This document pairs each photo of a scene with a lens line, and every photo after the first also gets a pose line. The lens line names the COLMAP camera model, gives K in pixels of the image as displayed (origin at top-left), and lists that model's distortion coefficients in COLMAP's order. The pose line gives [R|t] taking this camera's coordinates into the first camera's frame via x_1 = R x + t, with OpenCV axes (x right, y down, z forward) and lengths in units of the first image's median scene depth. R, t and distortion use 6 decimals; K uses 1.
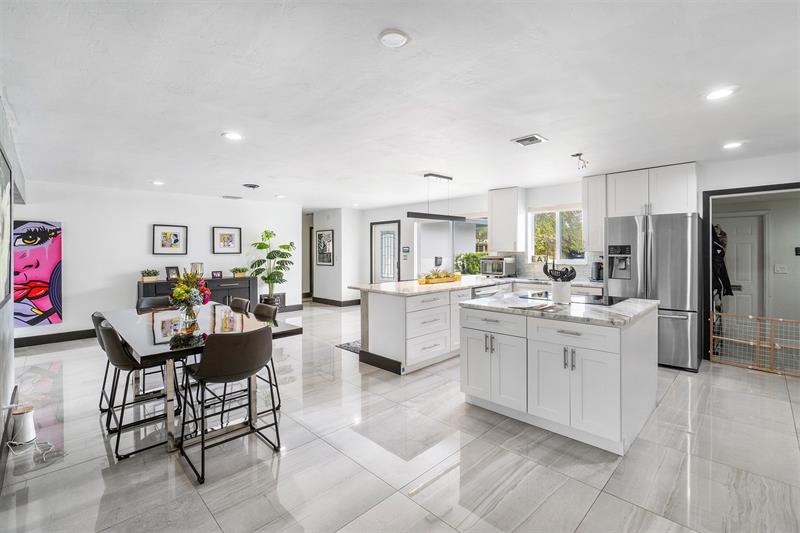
lens RADIAL K [[360.5, 0, 403.1], [0, 360.5, 260.4], [0, 0, 1]] dist [-0.001345, -0.000169]
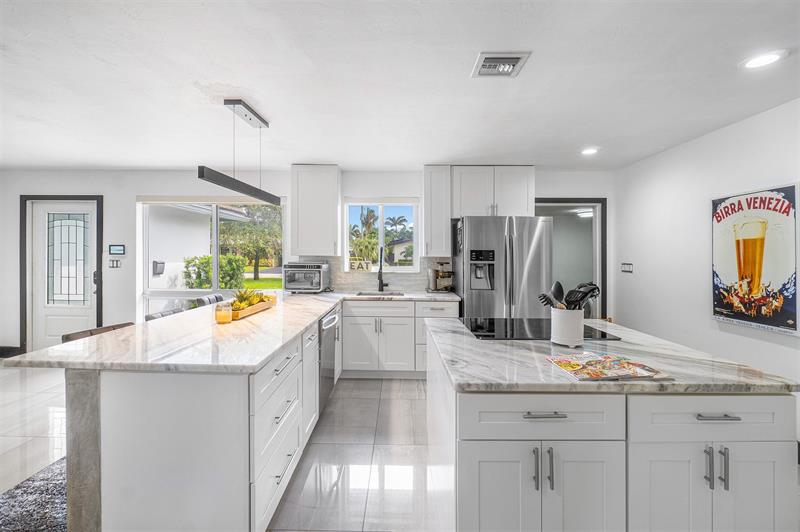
lens RADIAL K [[360.5, 0, 393.0], [0, 360.5, 263.2], [0, 0, 1]] dist [-0.001345, -0.000169]
pose [[0.719315, -0.006723, 0.694651, -0.098063], [0.006195, 0.999975, 0.003263, -0.010935], [-0.694656, 0.001956, 0.719339, 0.399454]]
